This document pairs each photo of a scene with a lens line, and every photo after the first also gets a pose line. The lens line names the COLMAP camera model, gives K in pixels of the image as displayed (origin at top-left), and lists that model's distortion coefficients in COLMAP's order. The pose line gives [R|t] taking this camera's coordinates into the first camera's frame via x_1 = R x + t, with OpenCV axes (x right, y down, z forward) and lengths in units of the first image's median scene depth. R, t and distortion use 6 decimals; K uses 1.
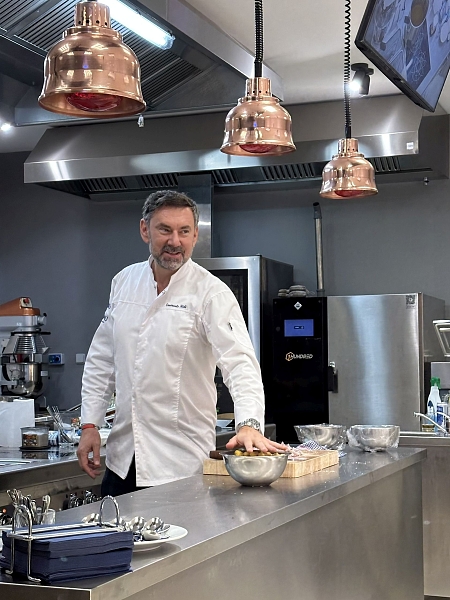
lens RADIAL K [[1066.7, 0, 225.0], [0, 1066.7, 300.0], [0, 0, 1]] dist [0.184925, -0.034710]
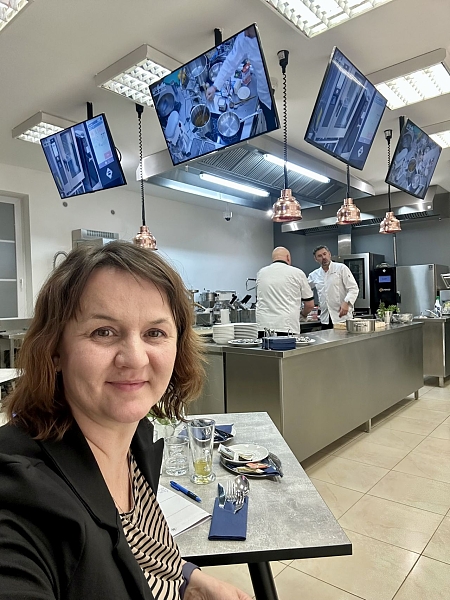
lens RADIAL K [[407.9, 0, 225.0], [0, 407.9, 300.0], [0, 0, 1]] dist [0.000185, -0.000053]
pose [[0.940210, -0.015795, -0.340230, 0.040735], [0.040467, 0.997029, 0.065542, -0.004894], [0.338184, -0.075391, 0.938055, -0.098051]]
